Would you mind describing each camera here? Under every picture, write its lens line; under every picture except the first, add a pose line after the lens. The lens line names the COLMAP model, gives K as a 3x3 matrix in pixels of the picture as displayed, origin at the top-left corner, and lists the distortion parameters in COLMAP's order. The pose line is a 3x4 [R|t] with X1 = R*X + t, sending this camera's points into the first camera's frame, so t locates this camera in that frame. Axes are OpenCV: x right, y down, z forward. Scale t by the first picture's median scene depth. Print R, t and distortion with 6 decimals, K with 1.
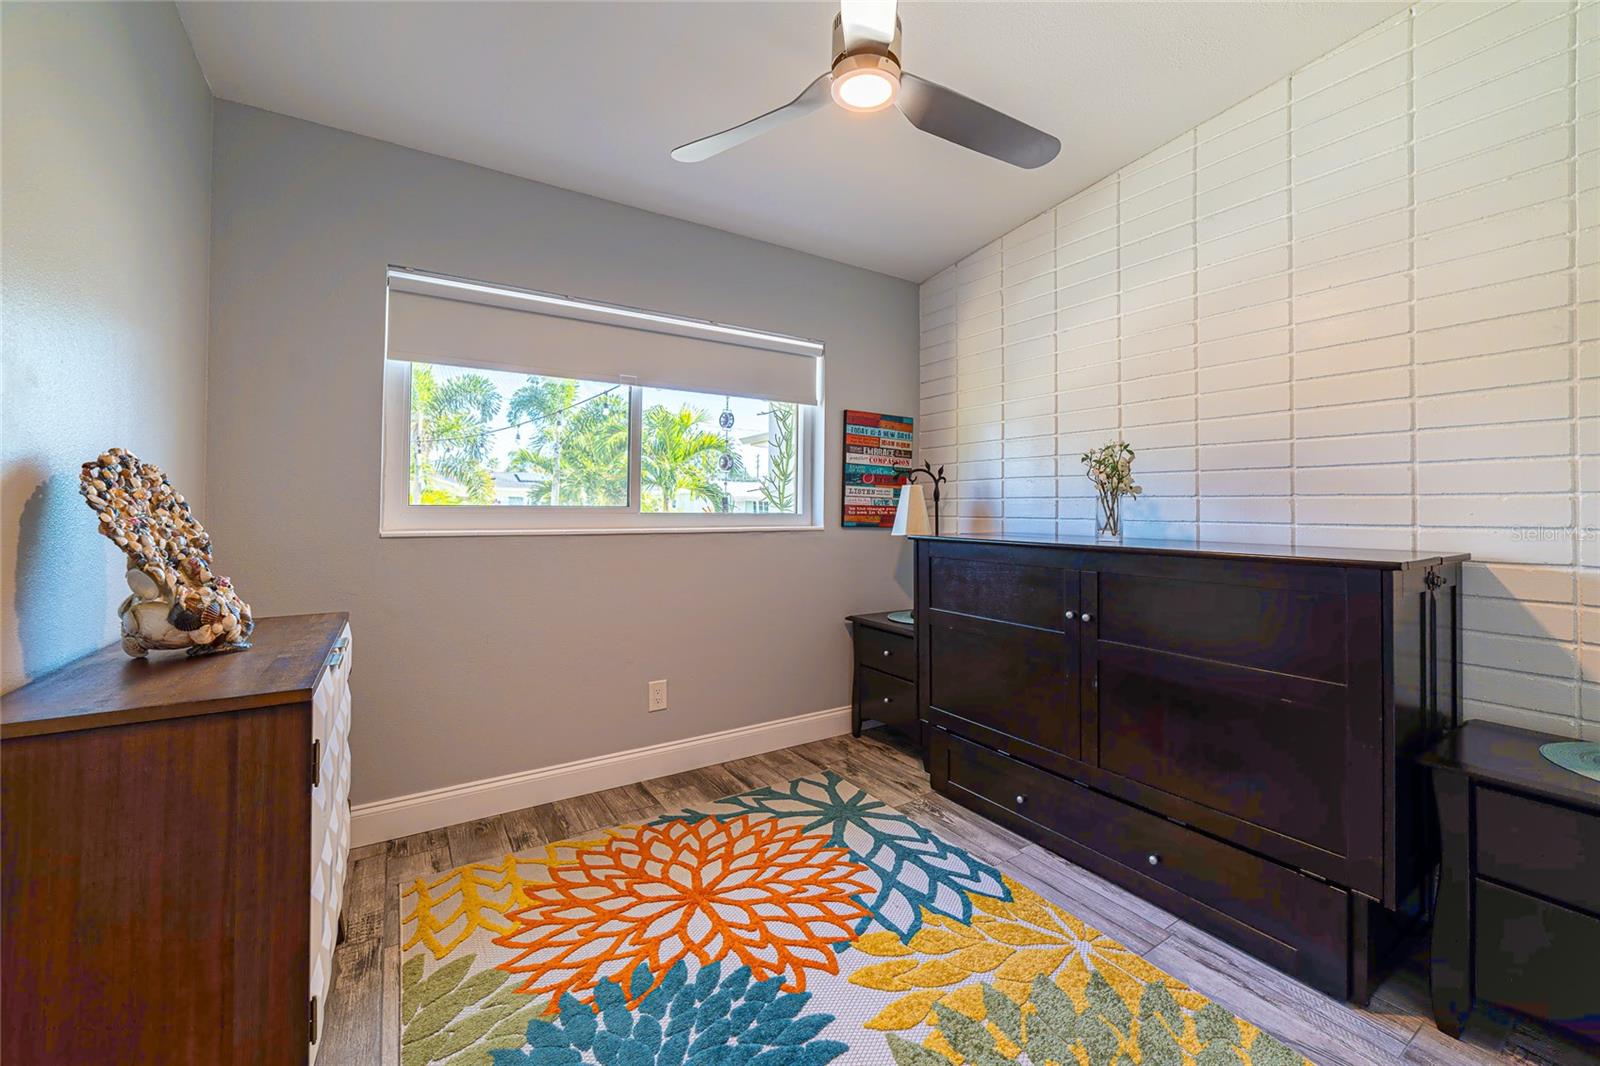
lens RADIAL K [[630.2, 0, 802.7], [0, 630.2, 500.0], [0, 0, 1]] dist [0.000470, 0.000055]
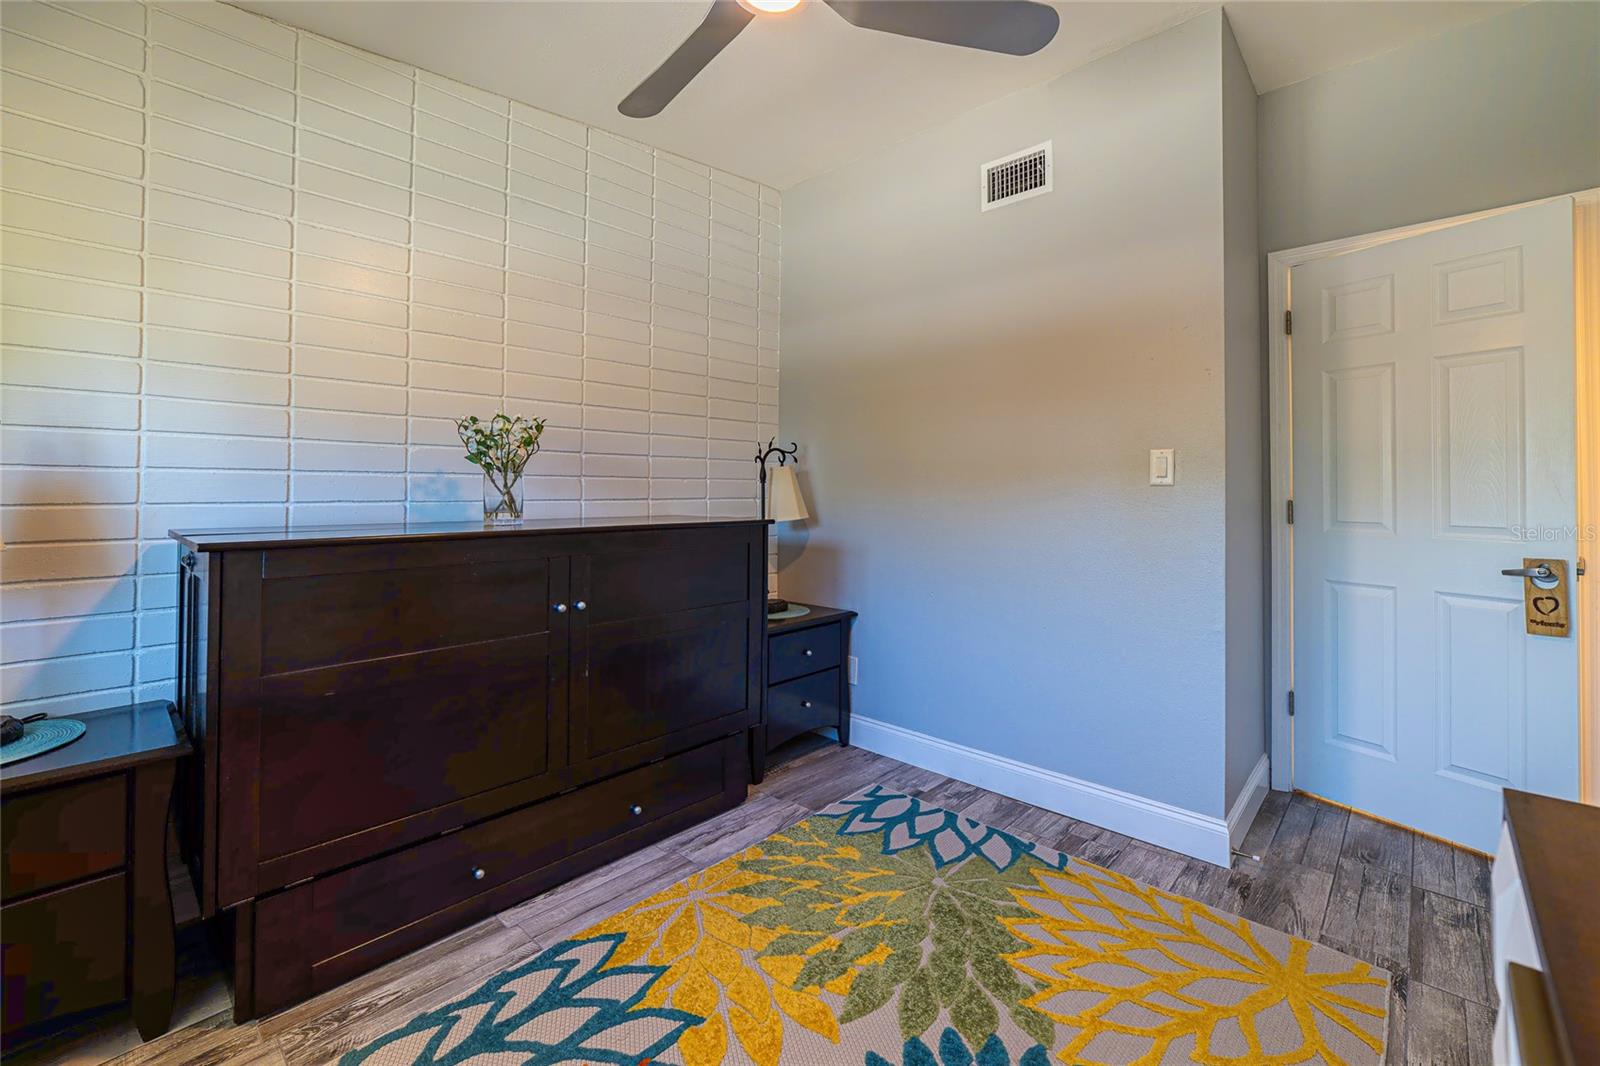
lens RADIAL K [[705.8, 0, 820.5], [0, 705.8, 483.8], [0, 0, 1]] dist [-0.000405, 0.000043]
pose [[-0.263728, 0.002061, 0.964595, -0.640472], [-0.017232, 0.999828, -0.006848, 0.007877], [-0.964443, -0.018428, -0.263647, 0.928881]]
